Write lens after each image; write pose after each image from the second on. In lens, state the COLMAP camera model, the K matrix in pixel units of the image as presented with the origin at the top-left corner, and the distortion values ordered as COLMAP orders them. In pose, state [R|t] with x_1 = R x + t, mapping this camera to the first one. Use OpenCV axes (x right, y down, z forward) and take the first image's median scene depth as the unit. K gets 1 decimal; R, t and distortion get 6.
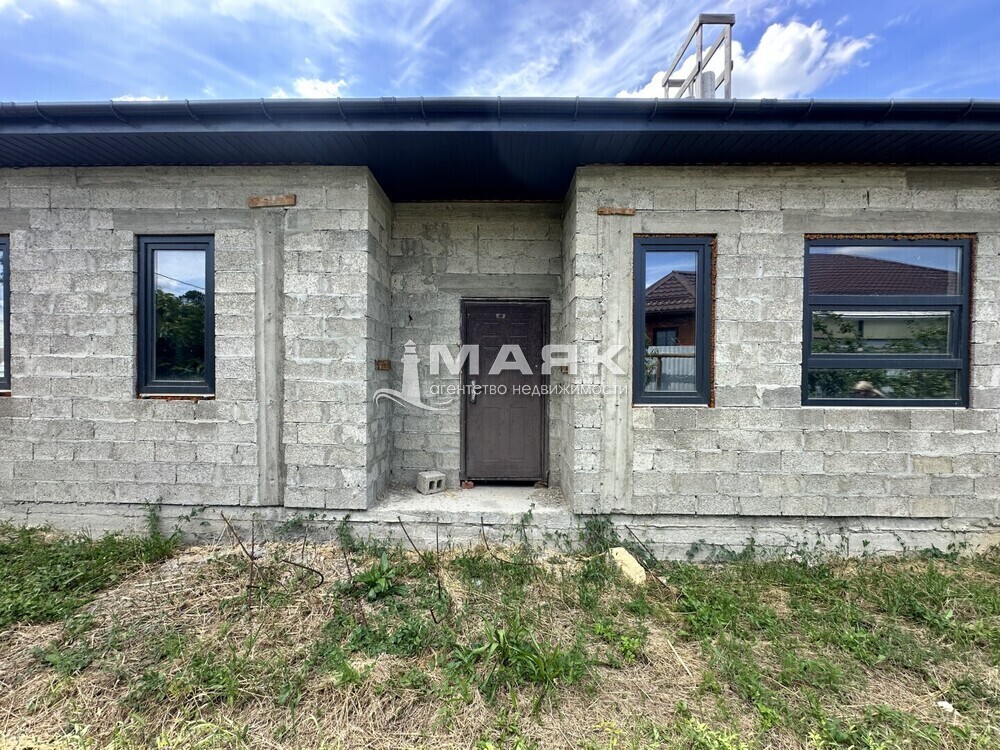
lens RADIAL K [[400.0, 0, 497.8], [0, 400.0, 374.6], [0, 0, 1]] dist [-0.005412, 0.001346]
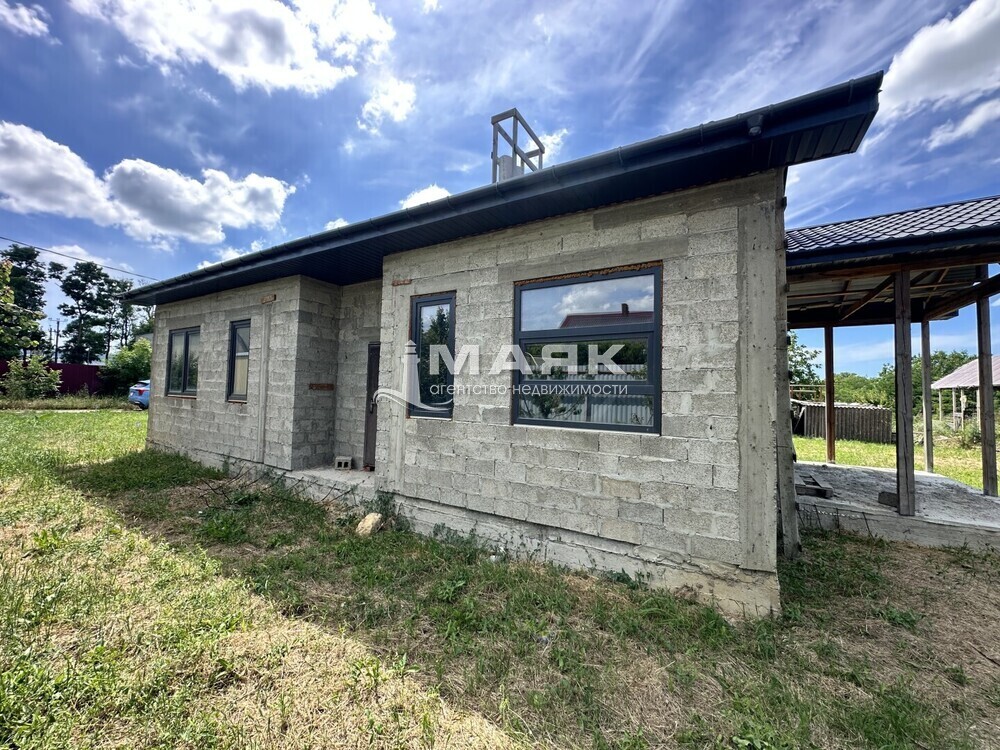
lens RADIAL K [[396.7, 0, 500.3], [0, 396.7, 374.1], [0, 0, 1]] dist [-0.007410, 0.000746]
pose [[0.866948, -0.007365, -0.498344, 1.323505], [-0.025961, 0.997866, -0.059911, 0.002919], [0.497722, 0.064877, 0.864907, -0.050898]]
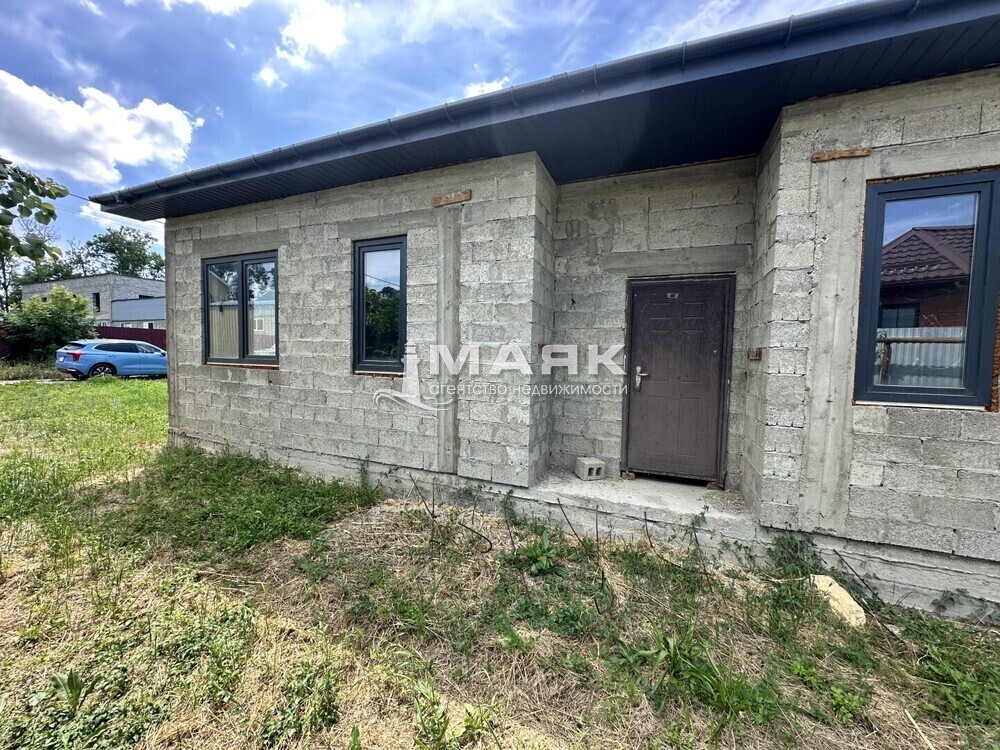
lens RADIAL K [[400.0, 0, 497.8], [0, 400.0, 374.6], [0, 0, 1]] dist [-0.005412, 0.001346]
pose [[0.928049, 0.031218, -0.371148, -0.023835], [-0.017526, 0.999038, 0.040206, 0.002806], [0.372046, -0.030808, 0.927703, 0.011824]]
